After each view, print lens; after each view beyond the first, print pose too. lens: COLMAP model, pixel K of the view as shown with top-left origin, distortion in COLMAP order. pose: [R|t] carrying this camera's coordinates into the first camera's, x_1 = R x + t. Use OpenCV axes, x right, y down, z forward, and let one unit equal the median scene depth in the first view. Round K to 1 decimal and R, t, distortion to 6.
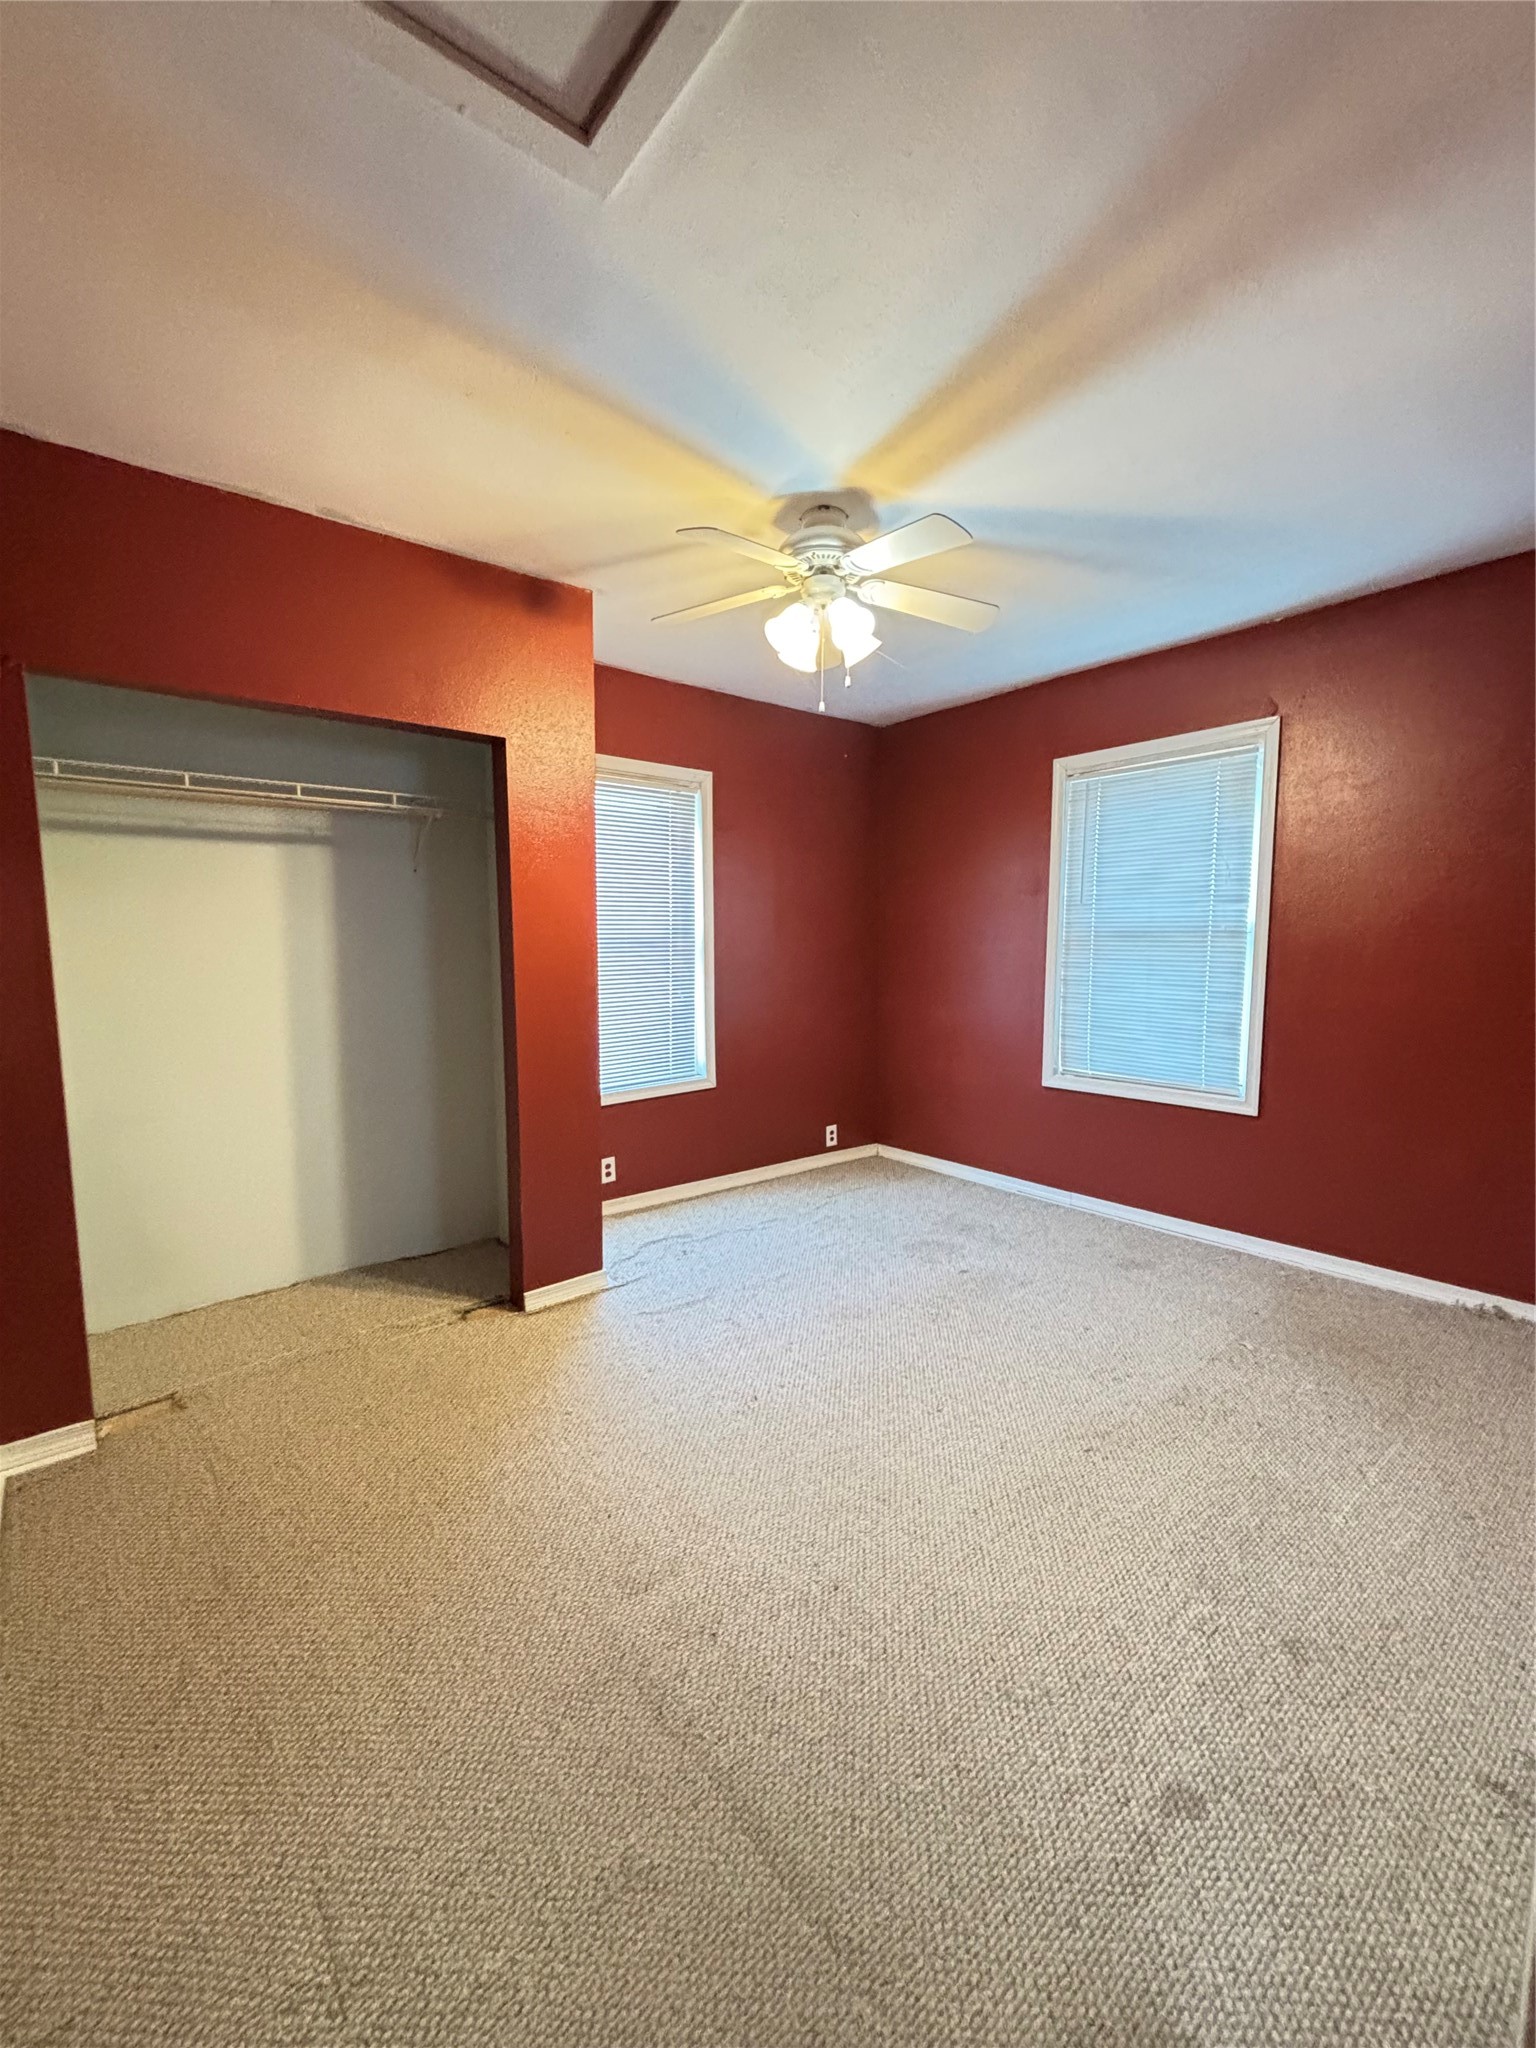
lens RADIAL K [[823.4, 0, 768.0], [0, 823.4, 1022.6], [0, 0, 1]] dist [0.002624, -0.001070]
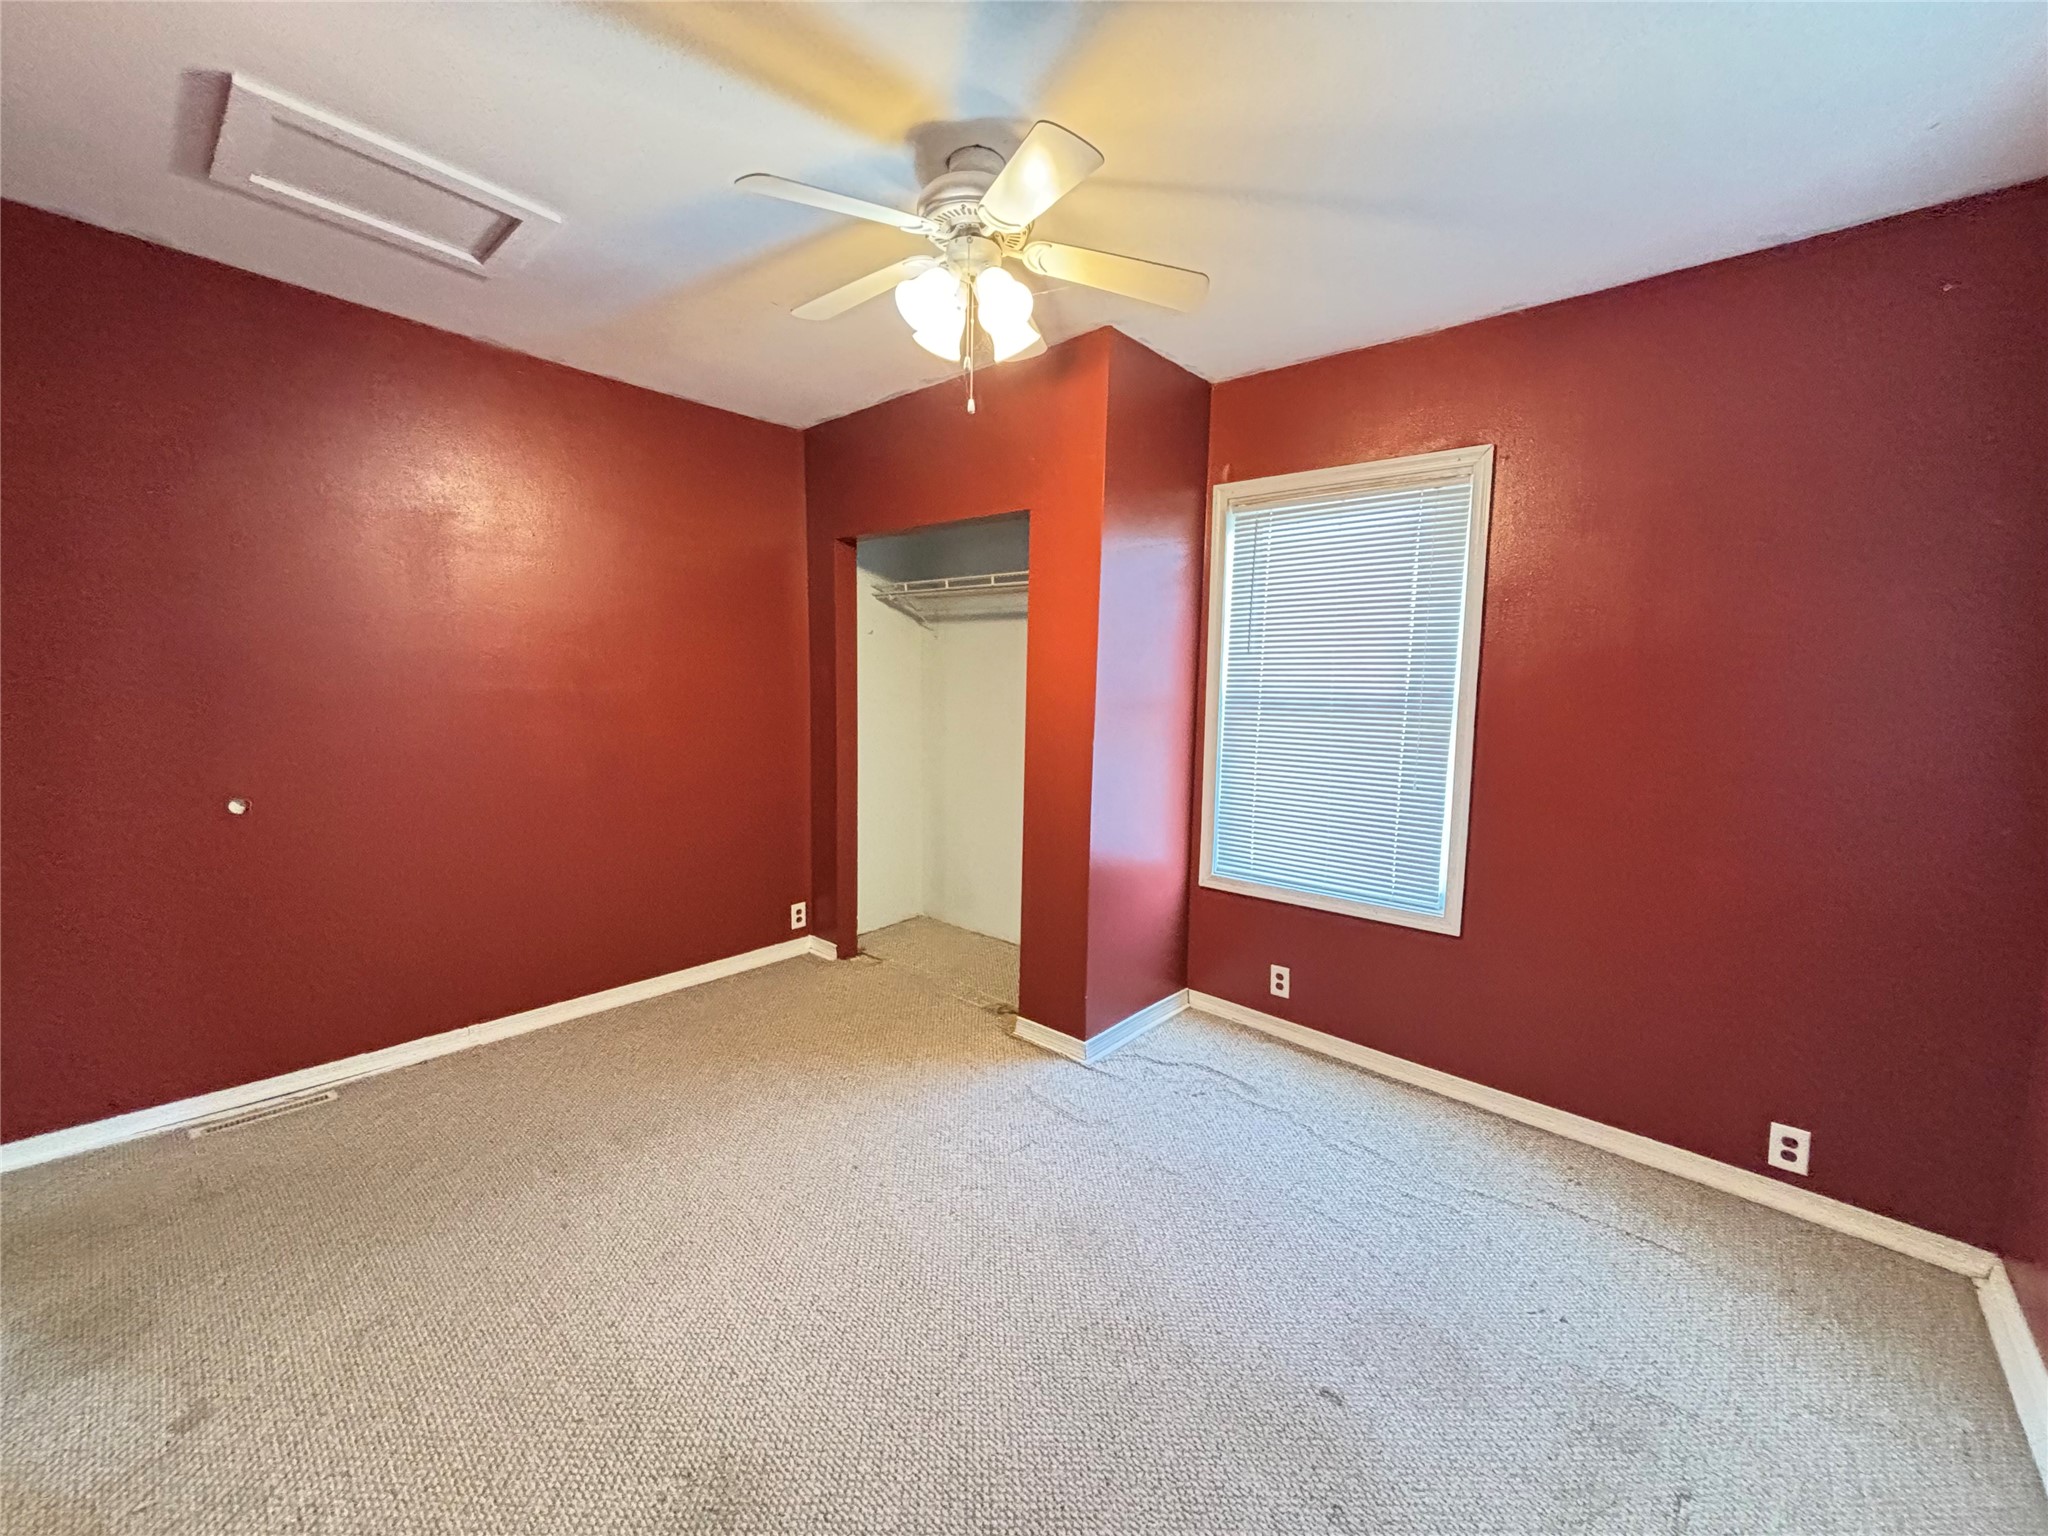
lens RADIAL K [[823.4, 0, 1023.1], [0, 823.4, 761.9], [0, 0, 1]] dist [0.002624, -0.001070]
pose [[0.135558, 0.102285, -0.985475, 0.605871], [-0.129280, 0.987979, 0.084762, -0.078918], [0.982299, 0.115912, 0.147152, 0.660512]]
